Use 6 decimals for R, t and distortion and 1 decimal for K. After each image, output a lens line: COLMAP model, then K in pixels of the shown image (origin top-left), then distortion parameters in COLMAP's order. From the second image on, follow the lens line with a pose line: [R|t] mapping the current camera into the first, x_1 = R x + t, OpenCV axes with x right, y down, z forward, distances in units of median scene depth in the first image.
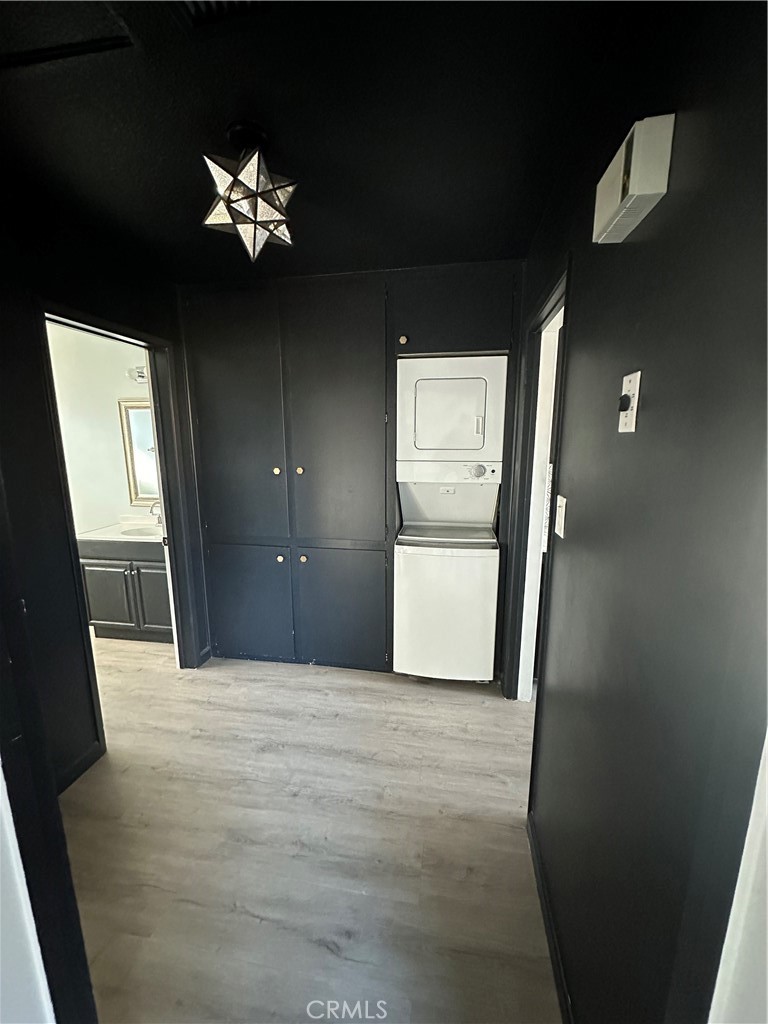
lens RADIAL K [[411.2, 0, 385.1], [0, 411.2, 509.8], [0, 0, 1]] dist [0.000907, 0.000548]
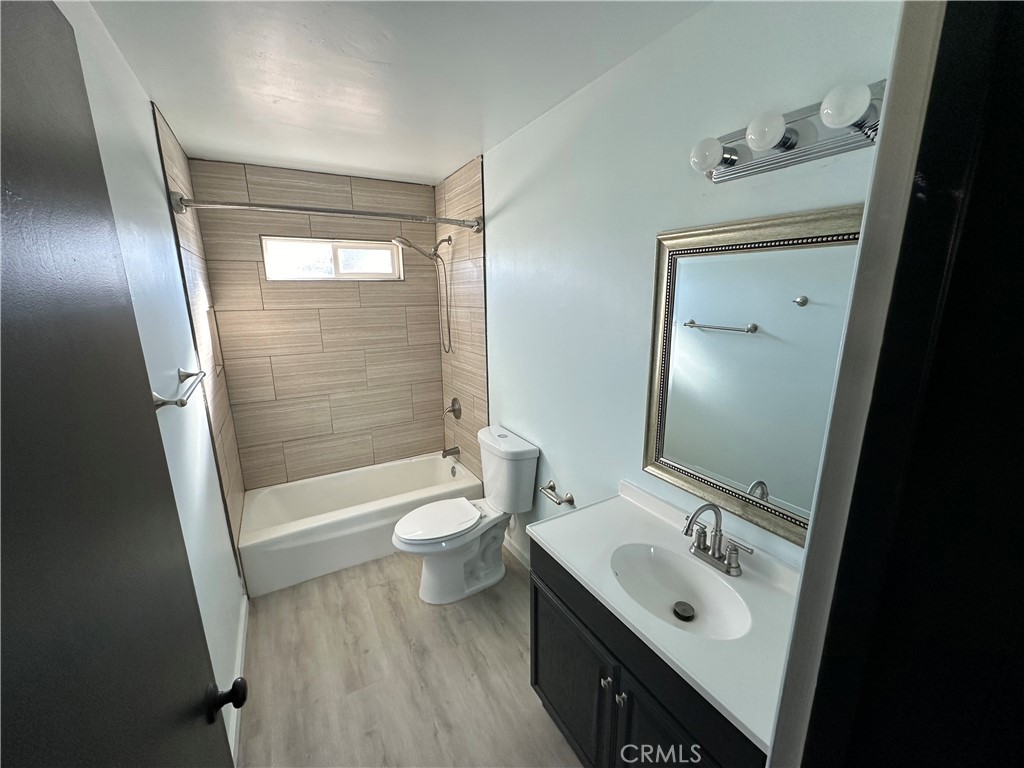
lens RADIAL K [[411.2, 0, 511.5], [0, 411.2, 385.6], [0, 0, 1]] dist [0.000907, 0.000548]
pose [[0.635302, 0.164514, -0.754537, -0.406950], [-0.136618, 0.985578, 0.099860, -0.140541], [0.760084, 0.039642, 0.648615, 0.626066]]
